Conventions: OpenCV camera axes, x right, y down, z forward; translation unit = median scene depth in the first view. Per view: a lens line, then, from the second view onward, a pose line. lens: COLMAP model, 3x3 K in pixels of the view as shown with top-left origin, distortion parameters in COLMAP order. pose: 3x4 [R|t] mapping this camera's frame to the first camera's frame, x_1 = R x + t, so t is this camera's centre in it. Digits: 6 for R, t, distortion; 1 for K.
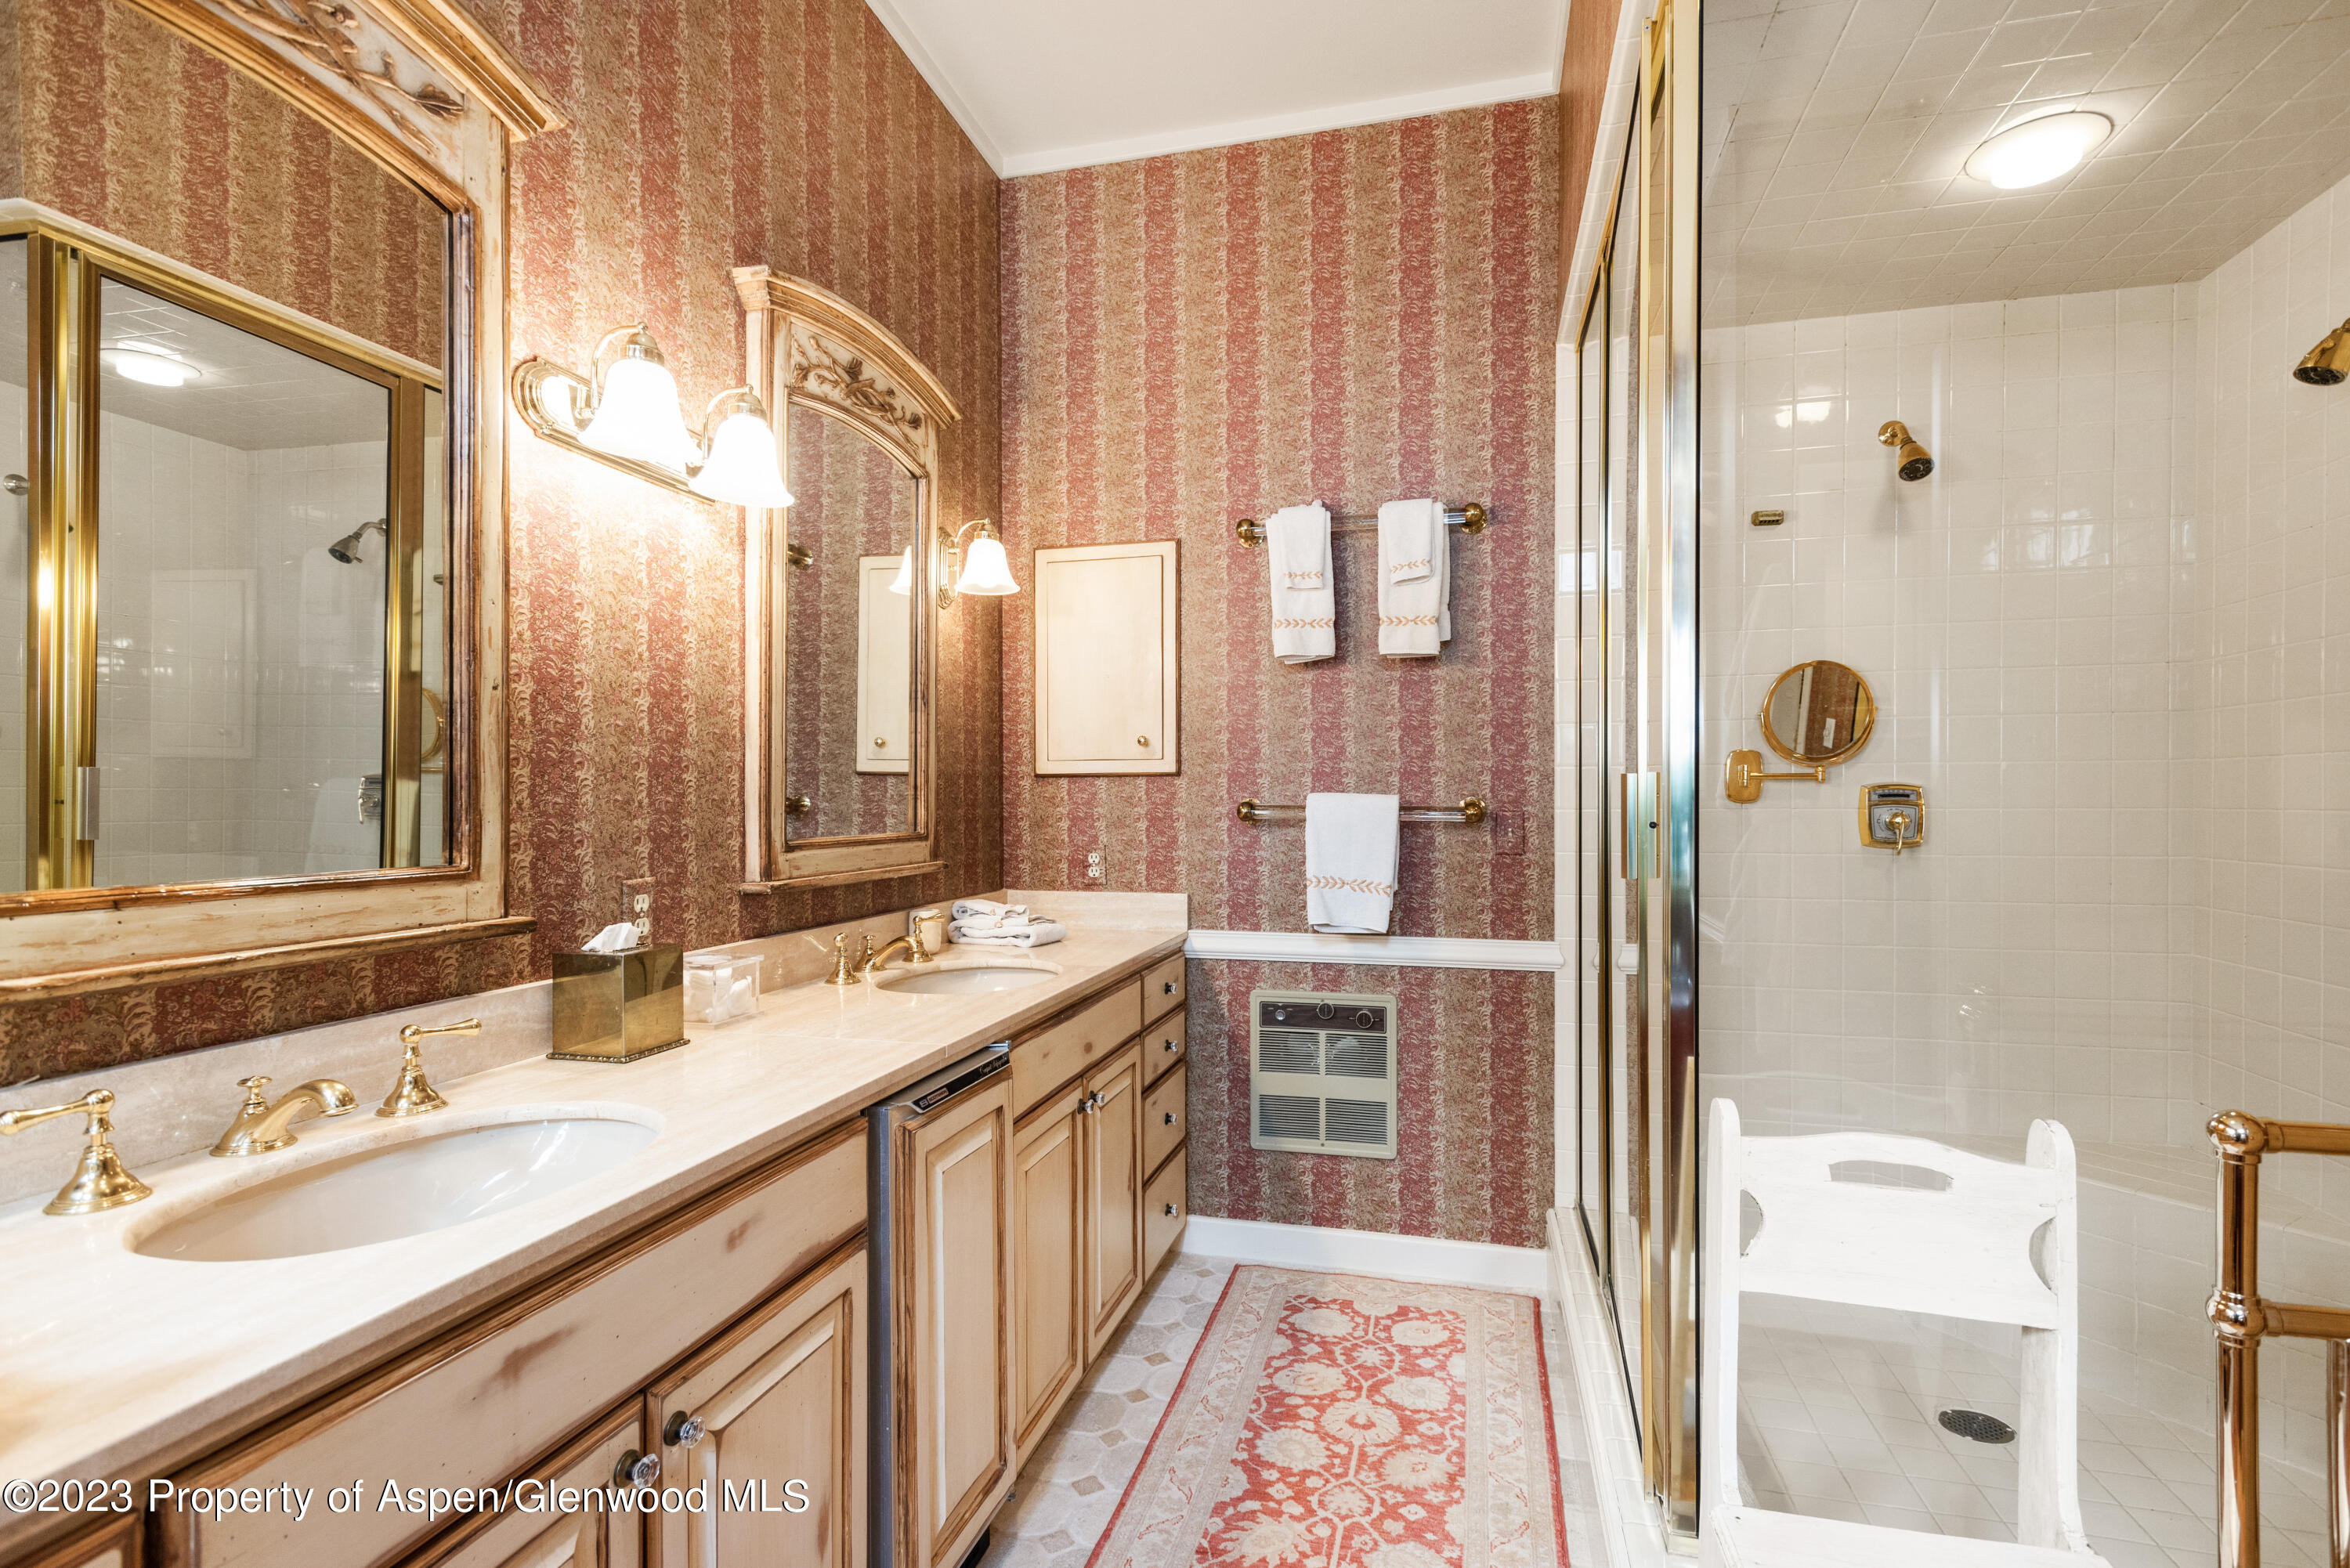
lens RADIAL K [[1101.9, 0, 1193.6], [0, 1101.9, 783.4], [0, 0, 1]] dist [0.031822, -0.013188]
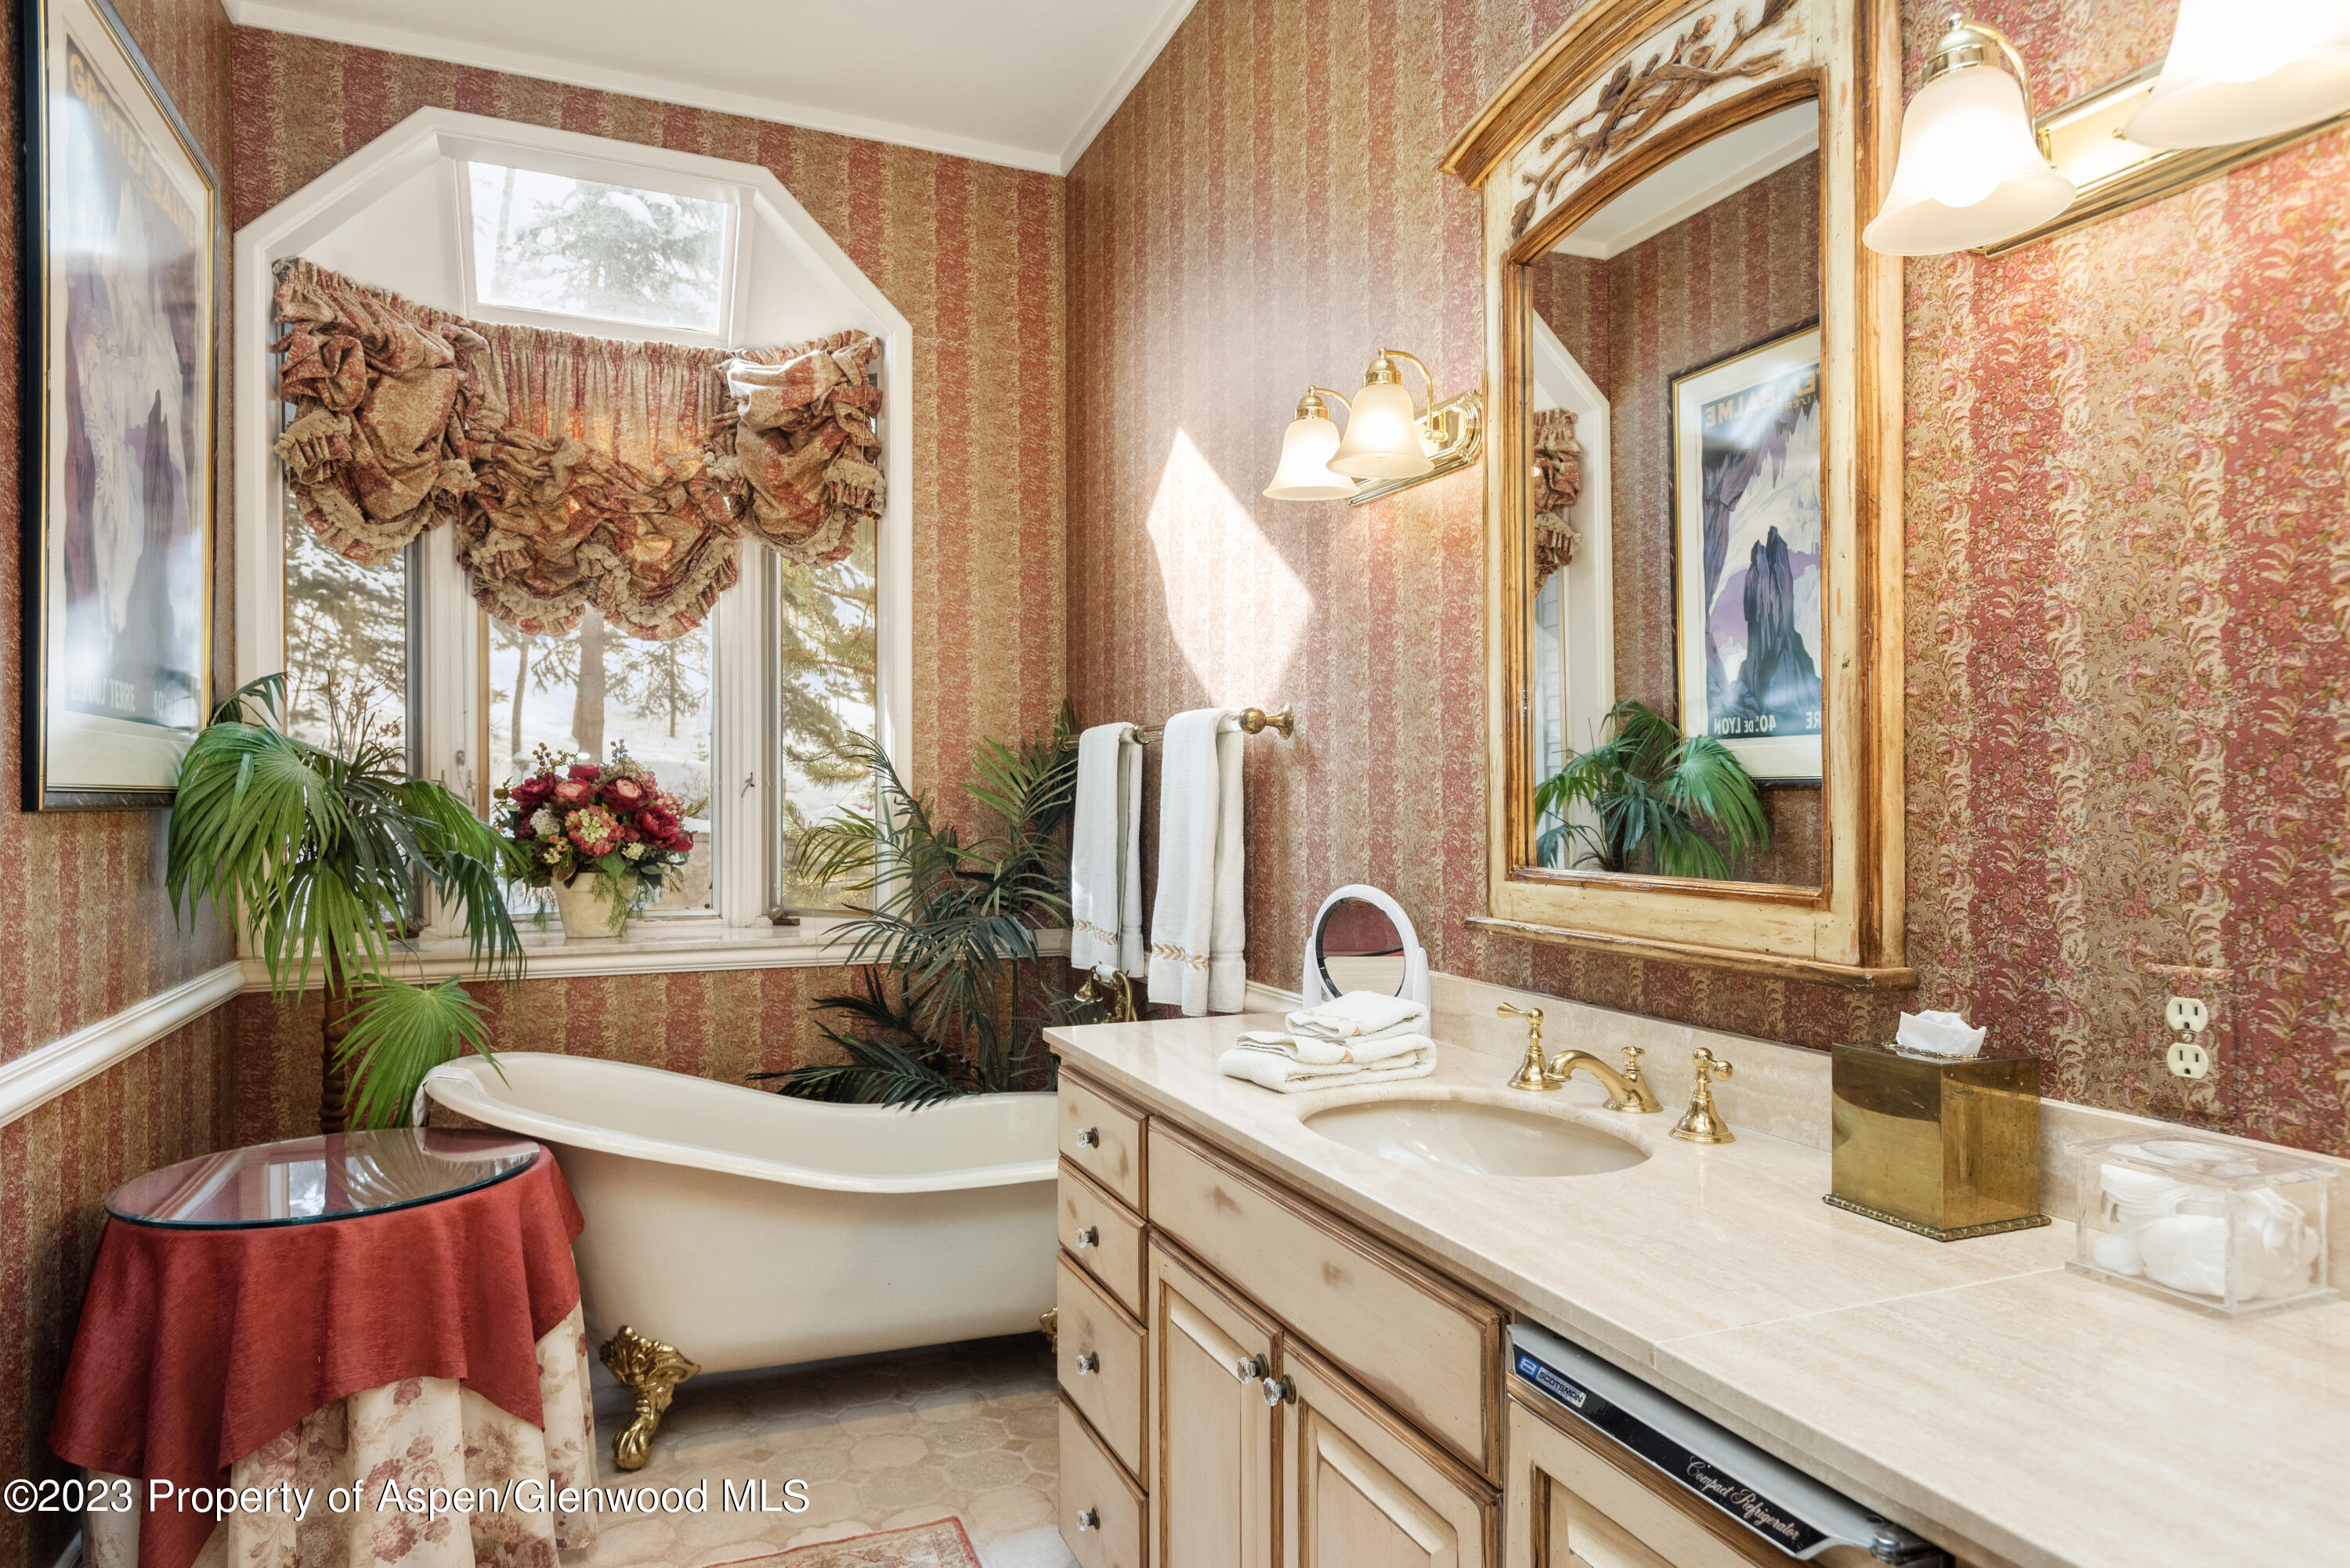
lens RADIAL K [[1366.7, 0, 1175.0], [0, 1366.7, 784.0], [0, 0, 1]] dist [-0.002475, -0.000661]
pose [[-0.796994, -0.006024, -0.603958, 0.292090], [0.008299, 0.999747, -0.020922, 0.011688], [0.603931, -0.021687, -0.796742, 1.371162]]
